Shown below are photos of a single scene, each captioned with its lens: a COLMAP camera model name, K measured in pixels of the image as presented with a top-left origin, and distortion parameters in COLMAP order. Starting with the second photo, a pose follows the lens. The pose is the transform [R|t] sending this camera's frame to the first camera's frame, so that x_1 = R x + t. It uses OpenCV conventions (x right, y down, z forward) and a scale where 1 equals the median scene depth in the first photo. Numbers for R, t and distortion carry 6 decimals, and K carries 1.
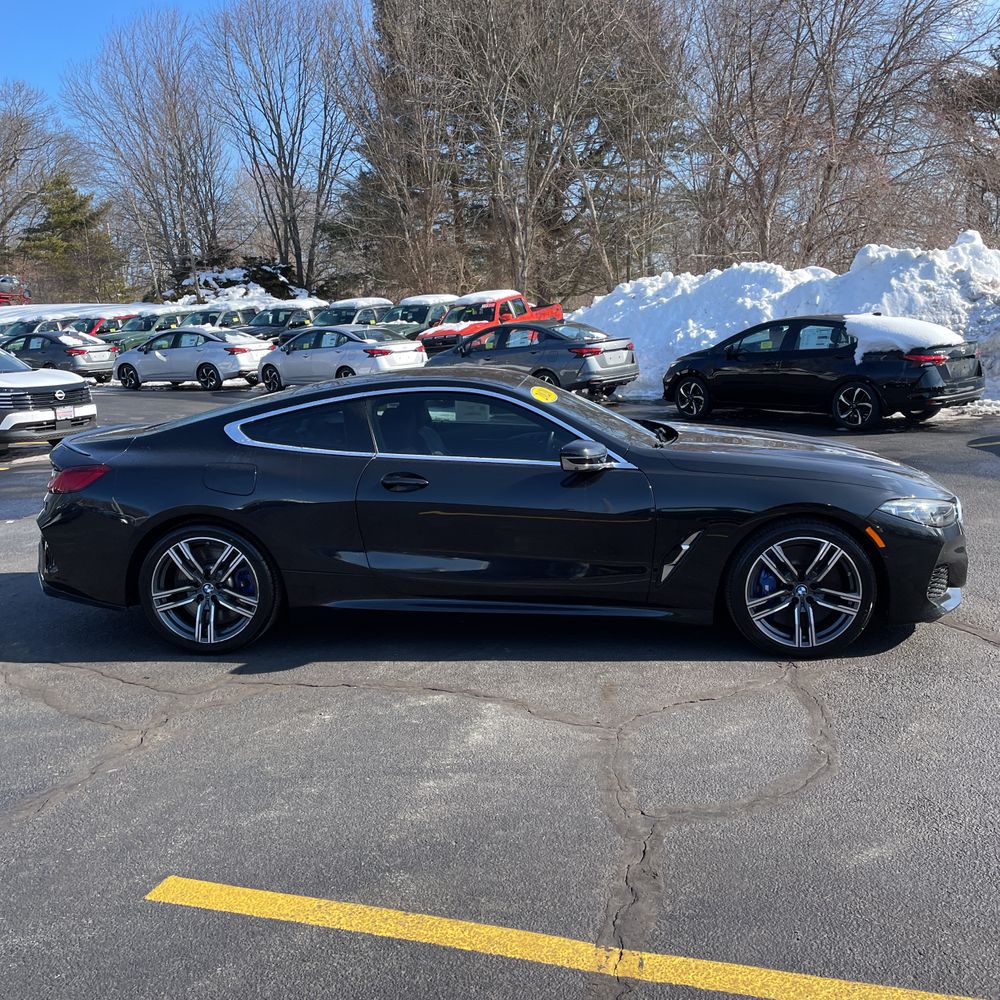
lens RADIAL K [[999.4, 0, 515.1], [0, 999.4, 480.6], [0, 0, 1]] dist [0.085760, -0.109324]
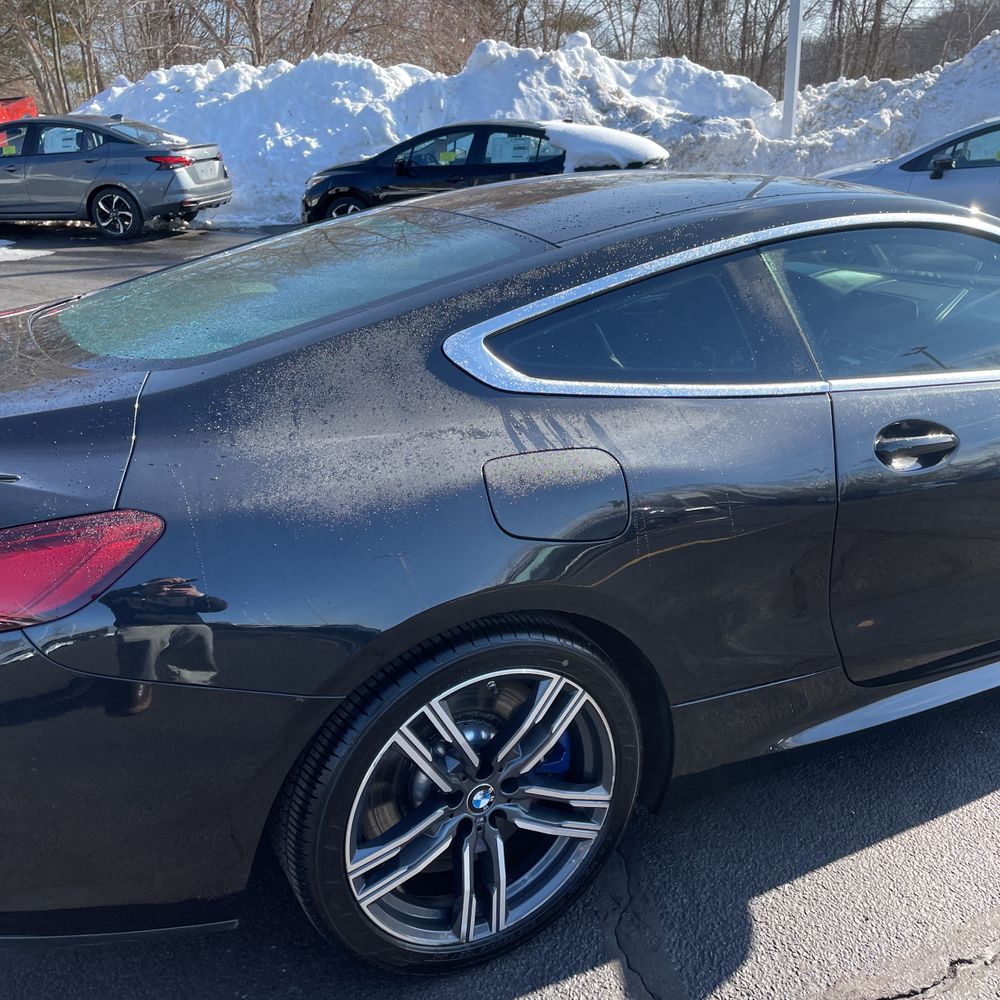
lens RADIAL K [[999.4, 0, 515.1], [0, 999.4, 480.6], [0, 0, 1]] dist [0.085760, -0.109324]
pose [[0.846180, -0.150018, 0.511346, -0.116495], [0.061138, 0.980551, 0.186500, -0.018232], [-0.529379, -0.126550, 0.838894, 0.176725]]
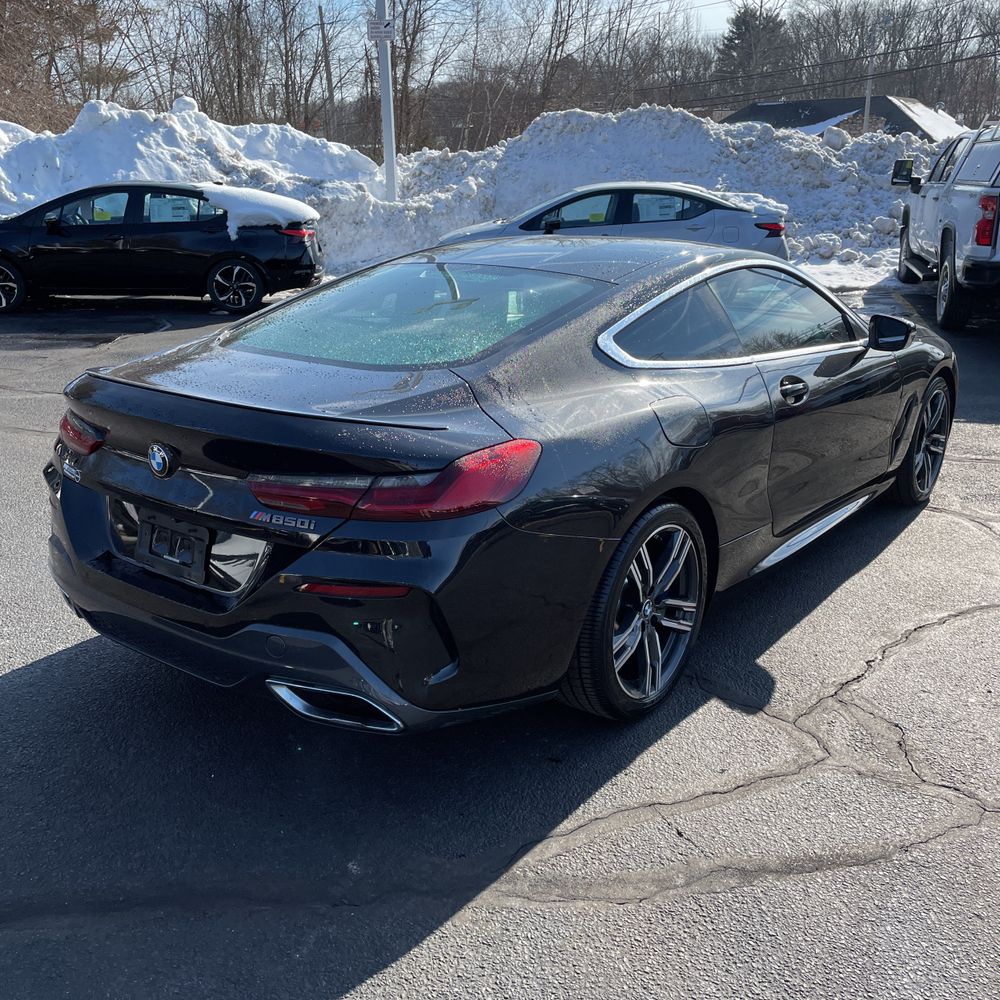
lens RADIAL K [[1000.0, 0, 500.0], [0, 1000.0, 500.0], [0, 0, 1]] dist [0.079024, -0.102002]
pose [[0.548829, -0.217945, 0.807023, -0.209795], [0.109059, 0.975831, 0.189366, -0.020704], [-0.828790, -0.015917, 0.559333, 0.184837]]
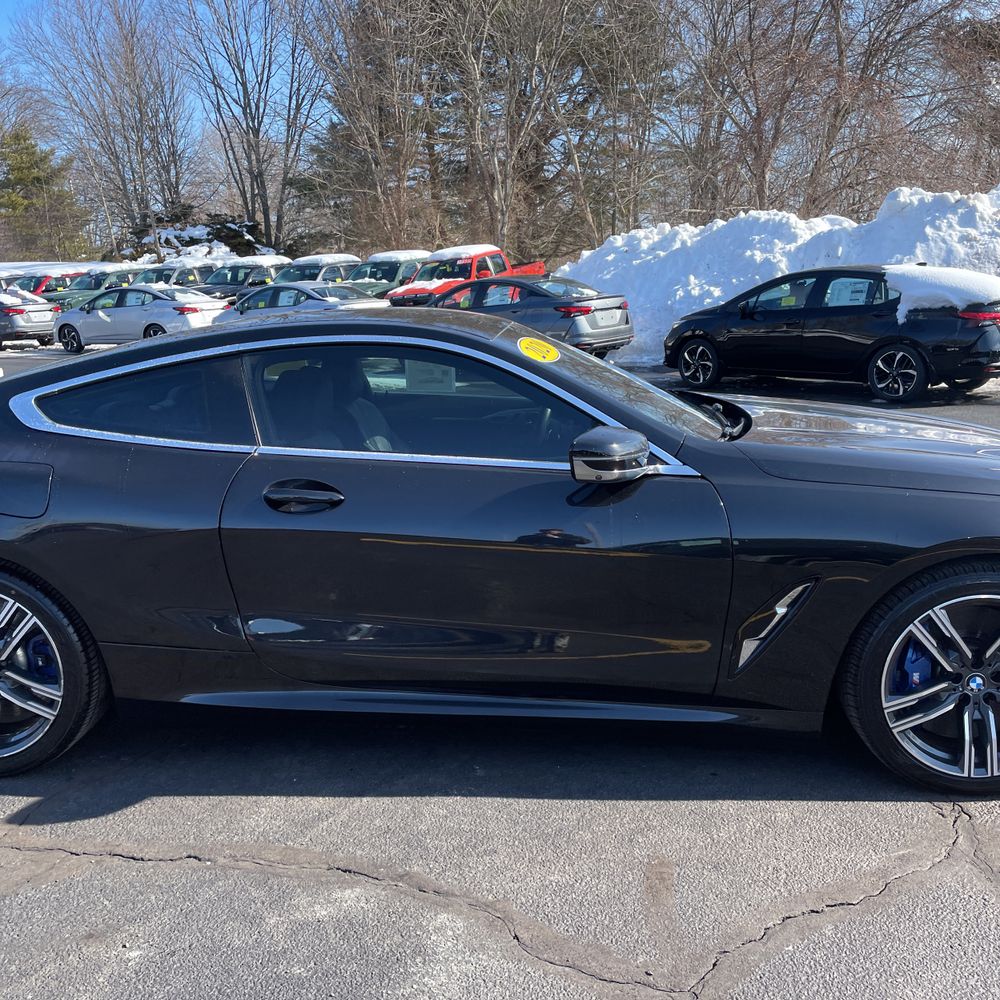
lens RADIAL K [[1000.0, 0, 500.0], [0, 1000.0, 500.0], [0, 0, 1]] dist [0.079024, -0.102002]
pose [[0.999974, 0.002878, 0.006609, 0.000252], [-0.003210, 0.998702, 0.050831, -0.006568], [-0.006454, -0.050850, 0.998685, 0.099902]]
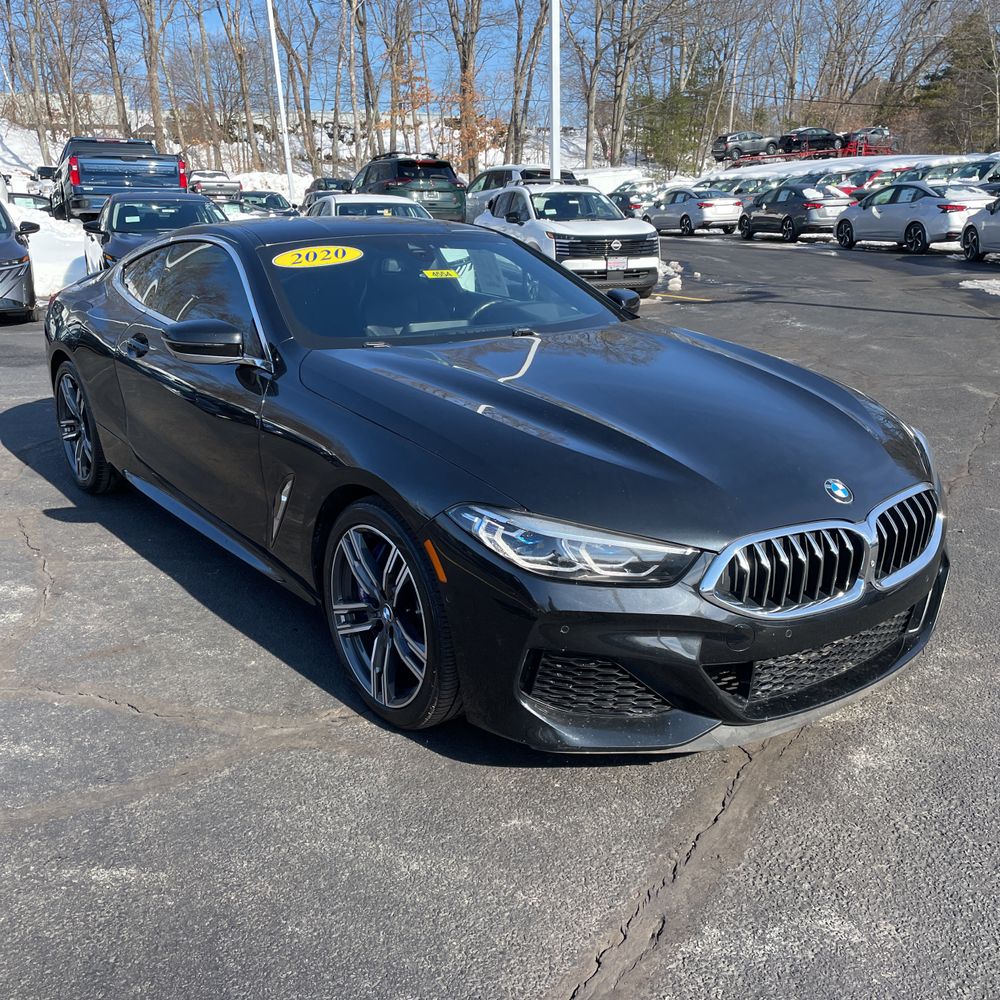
lens RADIAL K [[1000.4, 0, 520.1], [0, 1000.4, 500.5], [0, 0, 1]] dist [0.087290, -0.123050]
pose [[0.669236, 0.240310, -0.703118, 0.181136], [-0.130501, 0.969563, 0.207163, -0.022537], [0.731501, -0.046883, 0.680227, 0.157047]]
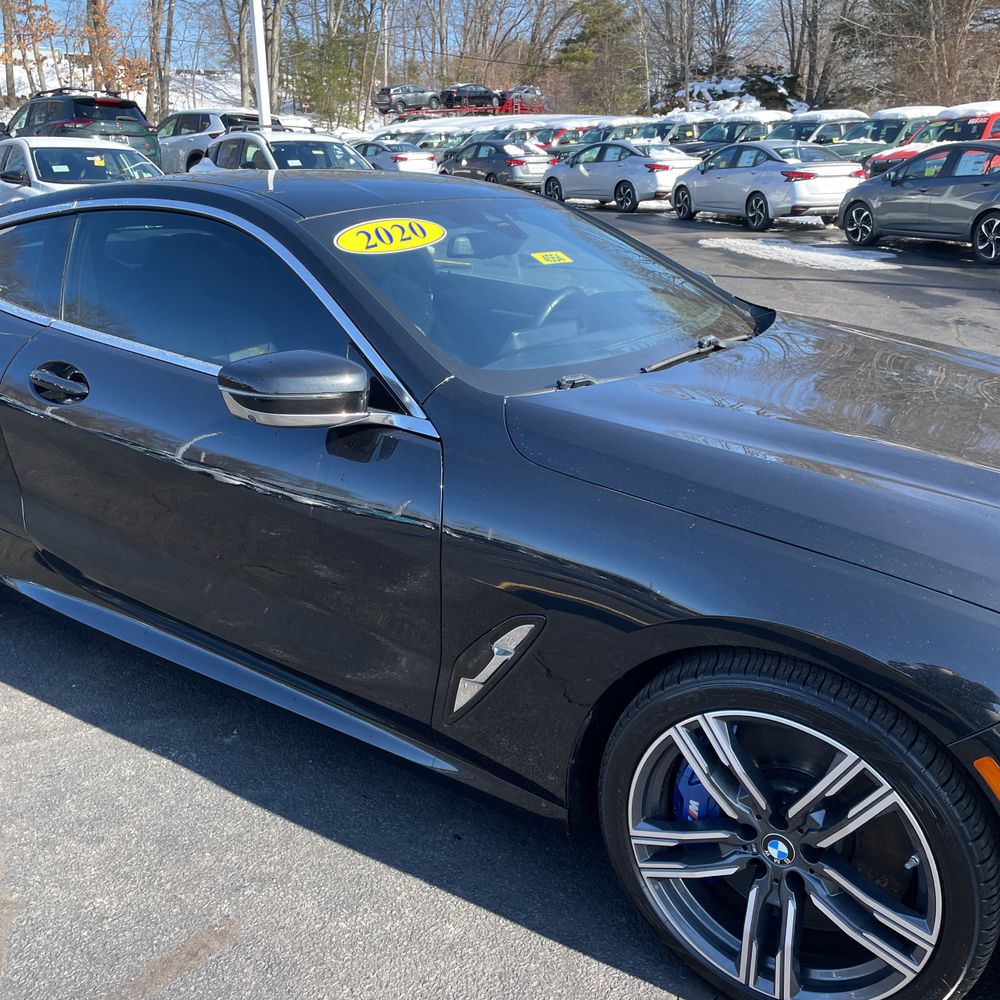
lens RADIAL K [[999.4, 0, 515.1], [0, 999.4, 480.6], [0, 0, 1]] dist [0.085760, -0.109324]
pose [[0.873115, 0.191544, -0.448309, 0.082155], [-0.115528, 0.974681, 0.191441, -0.018833], [0.473628, -0.115357, 0.873138, 0.158222]]
